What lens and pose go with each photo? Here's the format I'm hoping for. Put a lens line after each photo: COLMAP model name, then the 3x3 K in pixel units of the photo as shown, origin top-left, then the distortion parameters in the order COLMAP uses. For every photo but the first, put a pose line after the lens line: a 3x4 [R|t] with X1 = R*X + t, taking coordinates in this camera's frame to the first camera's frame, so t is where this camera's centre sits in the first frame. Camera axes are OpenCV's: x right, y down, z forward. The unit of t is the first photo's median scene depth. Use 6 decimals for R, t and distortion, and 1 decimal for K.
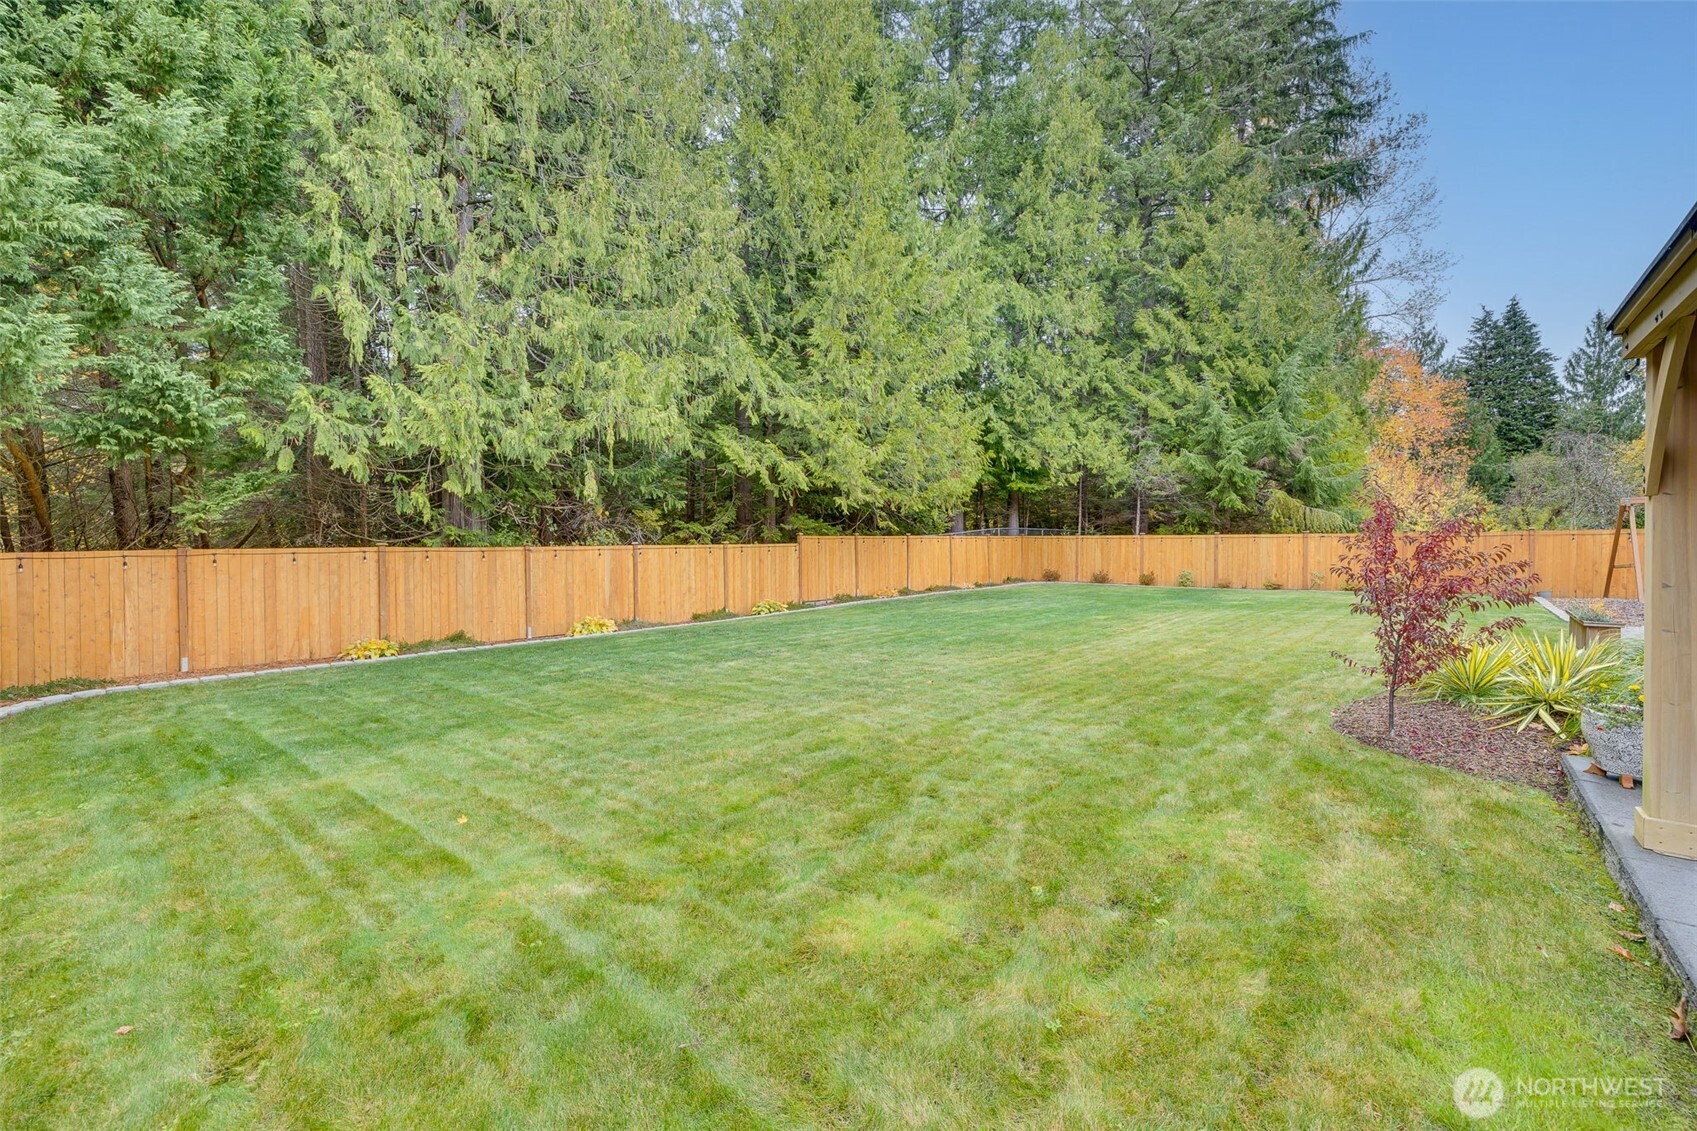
lens RADIAL K [[723.1, 0, 851.7], [0, 723.1, 555.5], [0, 0, 1]] dist [-0.000457, 0.000192]
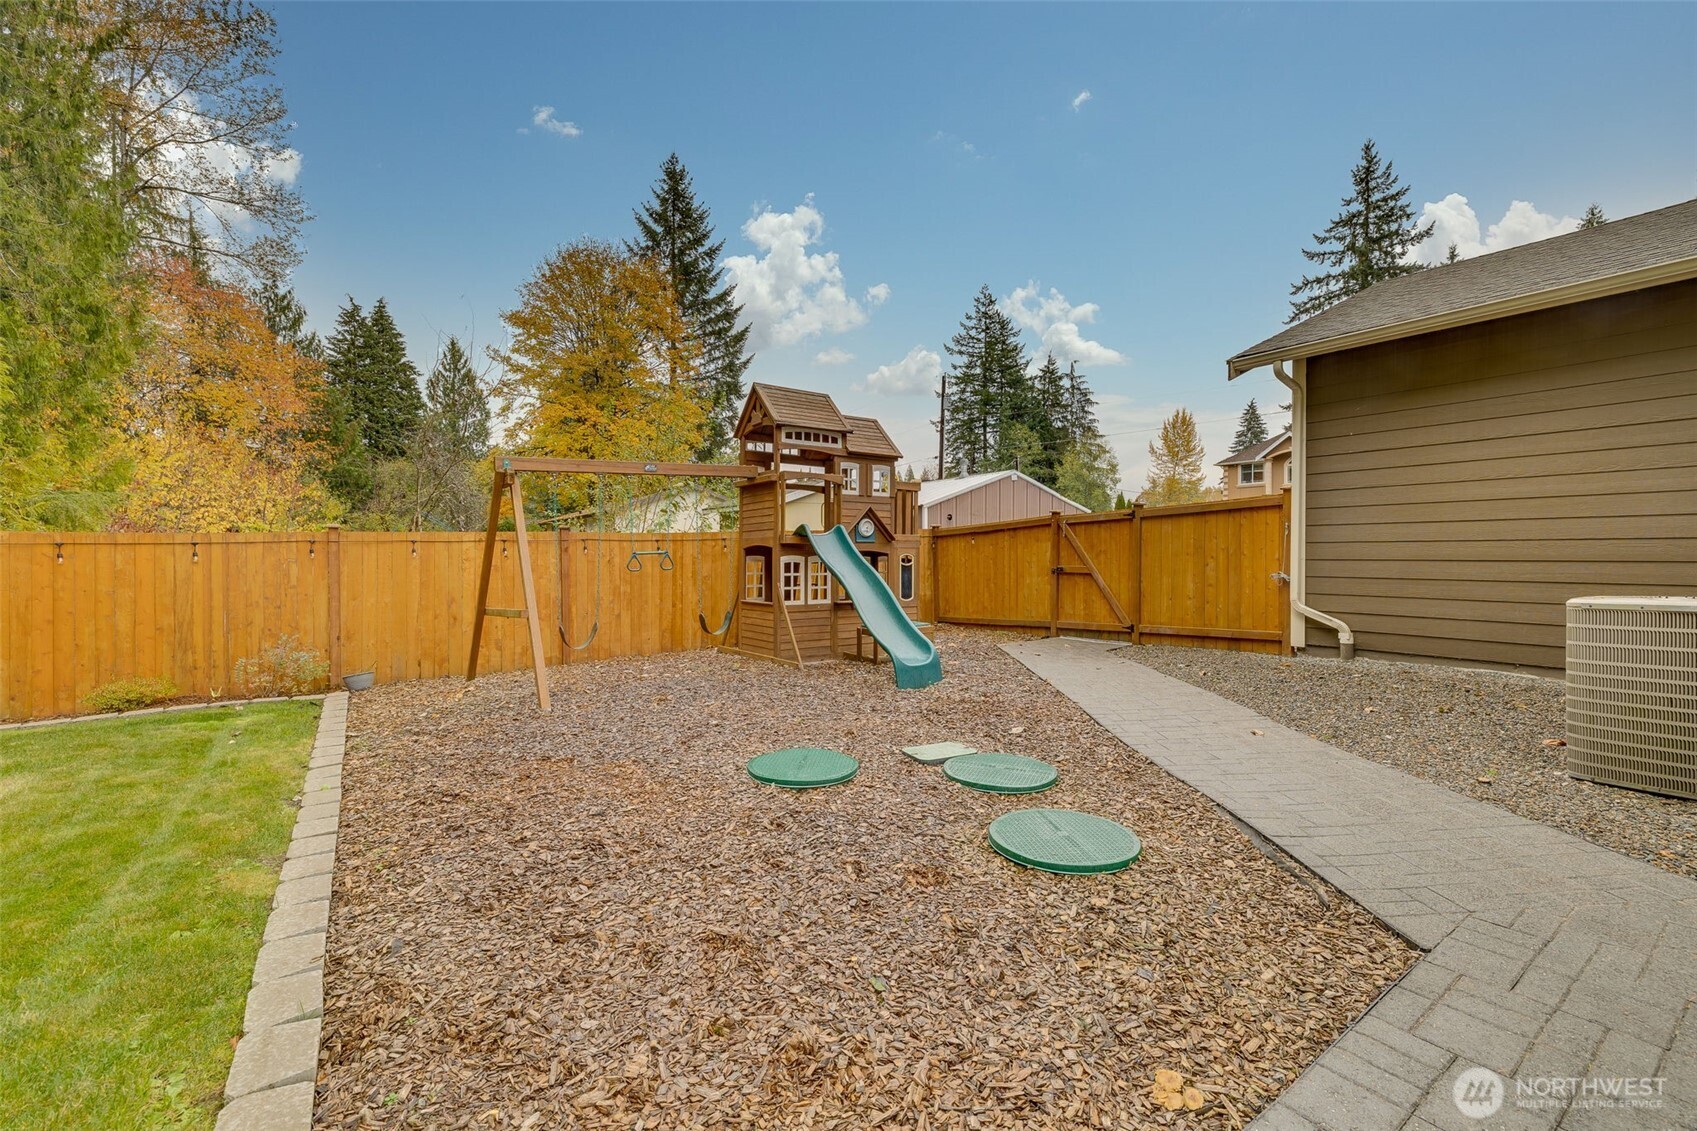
lens RADIAL K [[723.1, 0, 851.7], [0, 723.1, 555.5], [0, 0, 1]] dist [-0.000457, 0.000192]
pose [[0.265255, 0.000237, 0.964178, 0.448779], [0.020315, 0.999777, -0.005835, -0.008367], [-0.963964, 0.021135, 0.265191, 0.435030]]
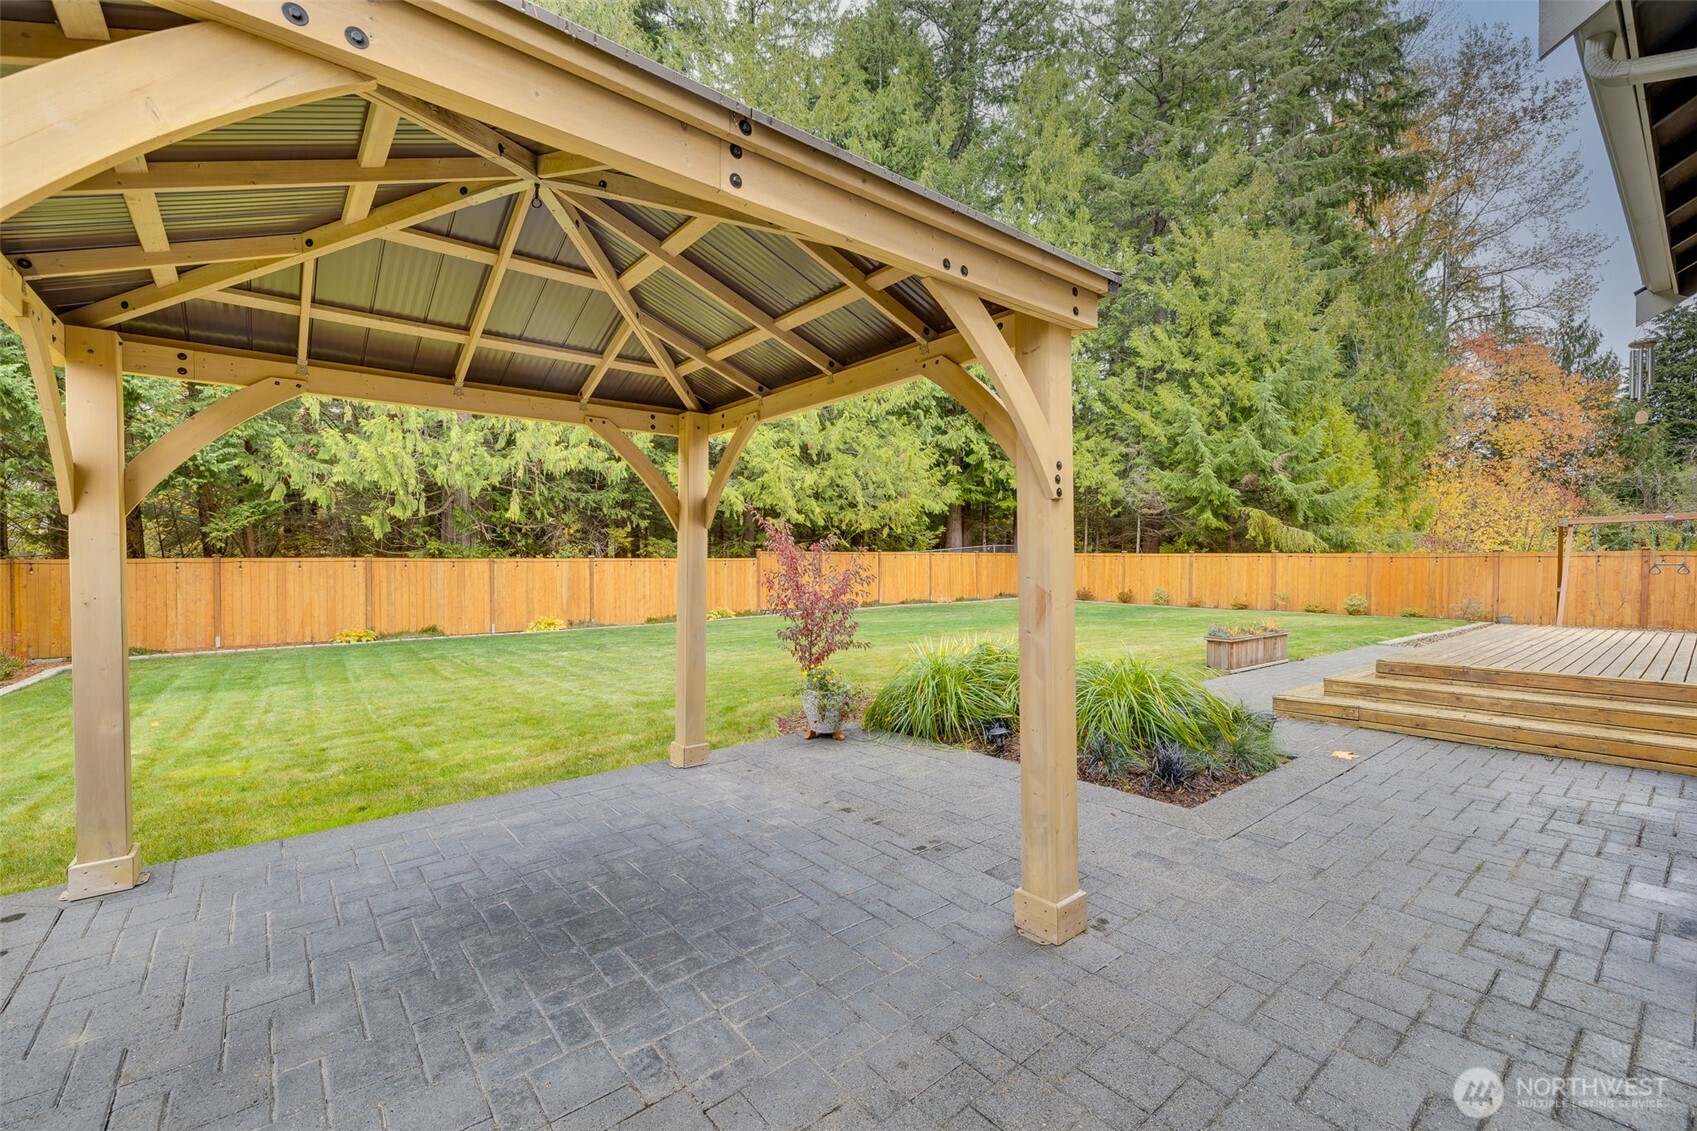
lens RADIAL K [[721.7, 0, 857.1], [0, 721.7, 569.6], [0, 0, 1]] dist [0.000886, -0.000056]
pose [[0.983955, 0.012433, -0.177983, 0.212952], [-0.012644, 0.999920, -0.000047, -0.000699], [0.177968, 0.002296, 0.984034, -0.054750]]
